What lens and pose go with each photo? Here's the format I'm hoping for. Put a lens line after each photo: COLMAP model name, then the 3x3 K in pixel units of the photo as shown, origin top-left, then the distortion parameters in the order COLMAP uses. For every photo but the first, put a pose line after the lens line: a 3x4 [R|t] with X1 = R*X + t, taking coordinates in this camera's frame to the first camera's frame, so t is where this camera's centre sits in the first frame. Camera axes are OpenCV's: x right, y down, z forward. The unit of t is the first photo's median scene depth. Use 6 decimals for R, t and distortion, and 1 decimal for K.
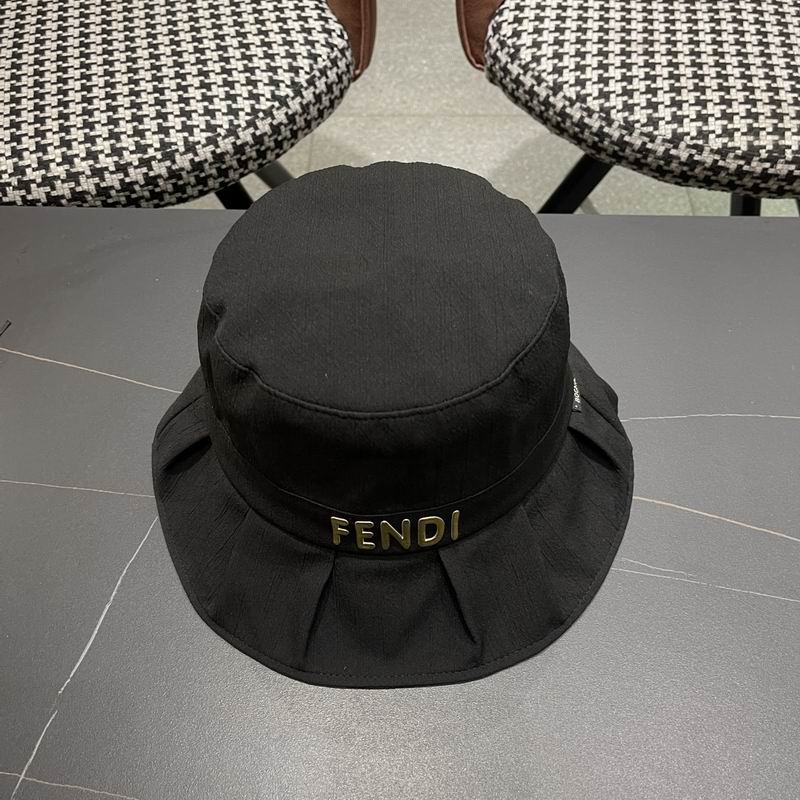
lens RADIAL K [[821.1, 0, 398.3], [0, 821.1, 405.4], [0, 0, 1]] dist [0.017507, 0.000000]
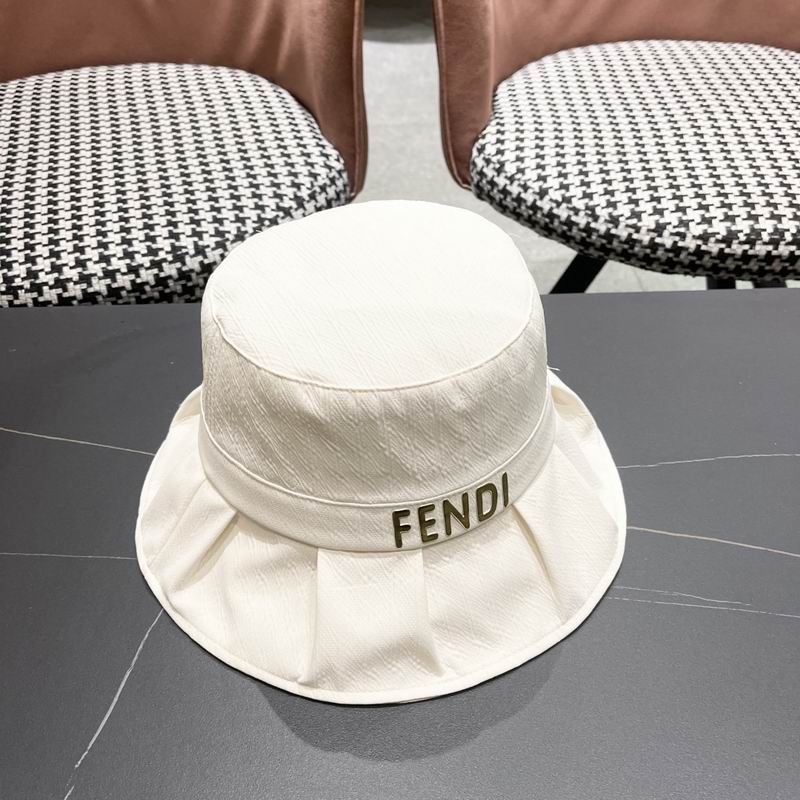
lens RADIAL K [[821.1, 0, 403.6], [0, 821.1, 409.3], [0, 0, 1]] dist [0.017507, 0.000000]
pose [[0.997924, -0.040846, 0.049802, -0.055626], [0.050738, 0.974816, -0.217164, 0.117849], [-0.039678, 0.219240, 0.974864, 0.022896]]
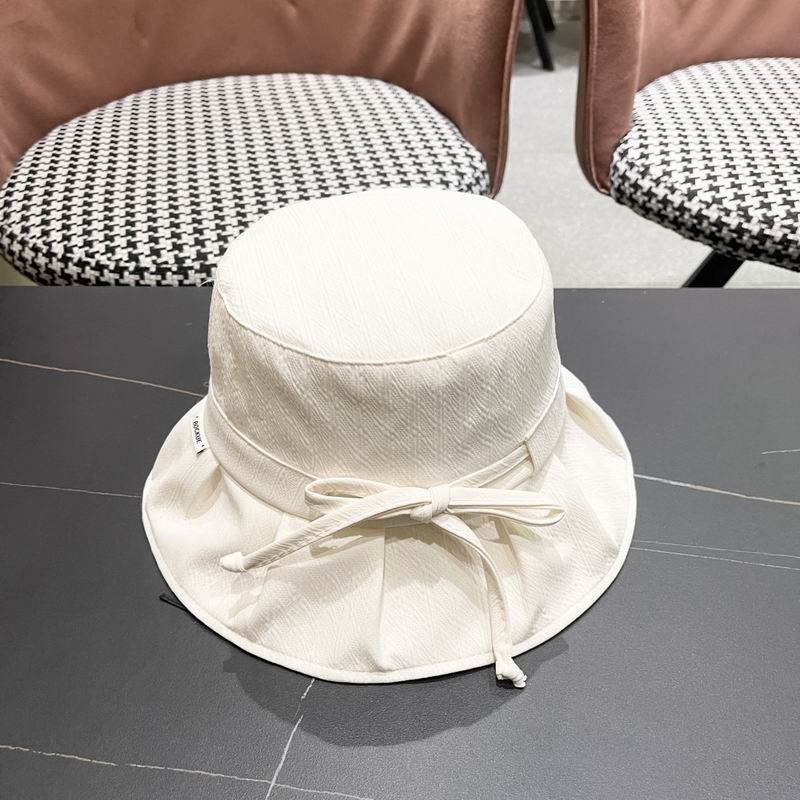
lens RADIAL K [[821.1, 0, 397.0], [0, 821.1, 413.3], [0, 0, 1]] dist [0.017507, 0.000000]
pose [[0.999958, -0.001033, -0.009114, -0.189768], [-0.001387, 0.965182, -0.261577, 0.180222], [0.009067, 0.261579, 0.965139, 0.030511]]
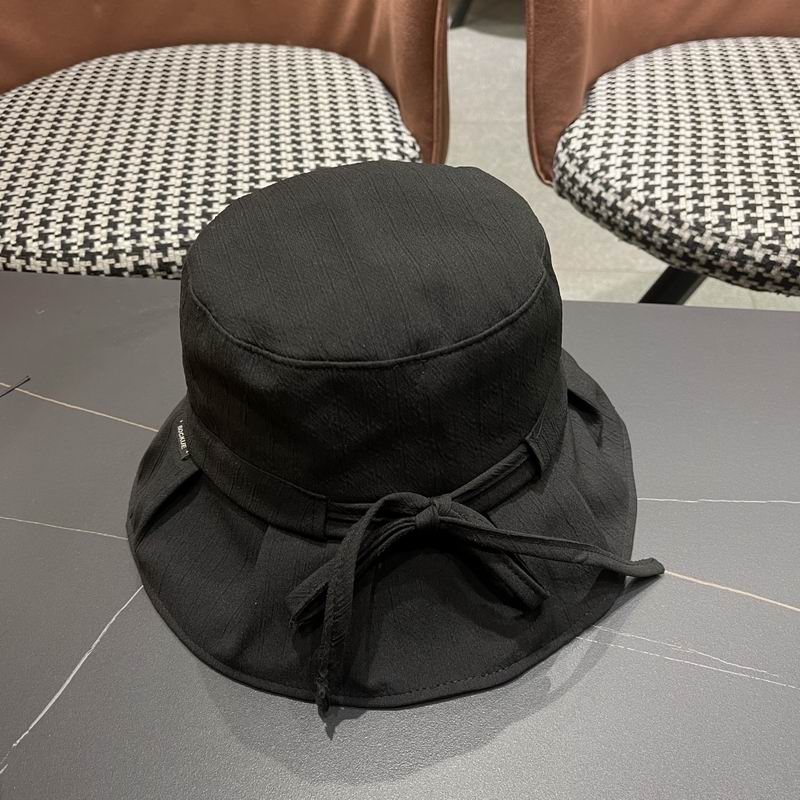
lens RADIAL K [[821.1, 0, 402.0], [0, 821.1, 412.2], [0, 0, 1]] dist [0.017507, 0.000000]
pose [[0.994317, 0.055224, -0.091011, 0.031822], [-0.073609, 0.974269, -0.213027, 0.104809], [0.076905, 0.218516, 0.972798, 0.077277]]
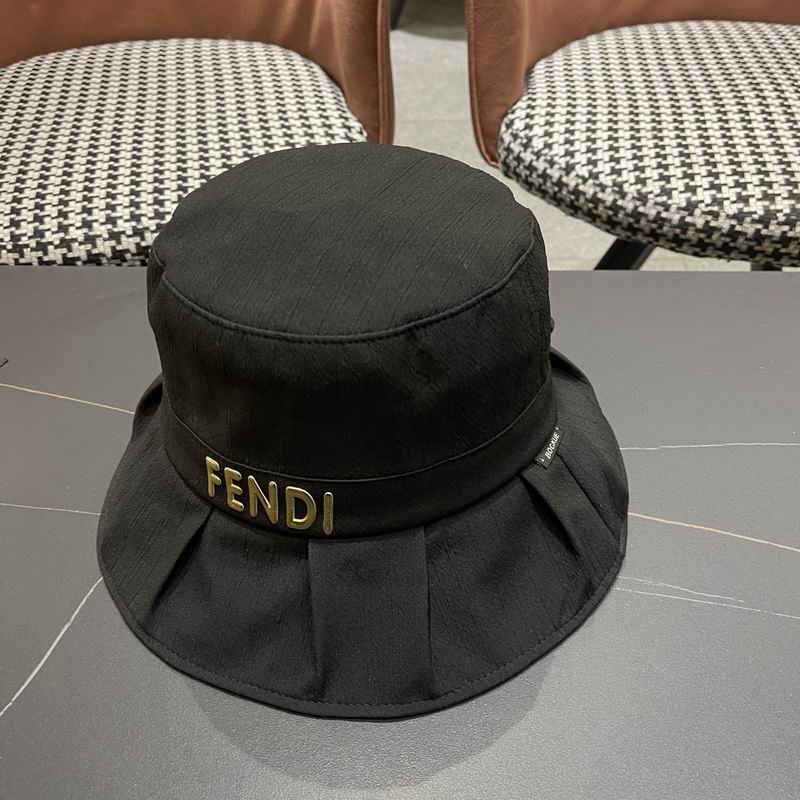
lens RADIAL K [[821.1, 0, 398.6], [0, 821.1, 410.0], [0, 0, 1]] dist [0.017507, 0.000000]
pose [[0.999424, 0.006789, -0.033241, 0.017835], [-0.014219, 0.973387, -0.228724, 0.146274], [0.030803, 0.229065, 0.972924, 0.073130]]
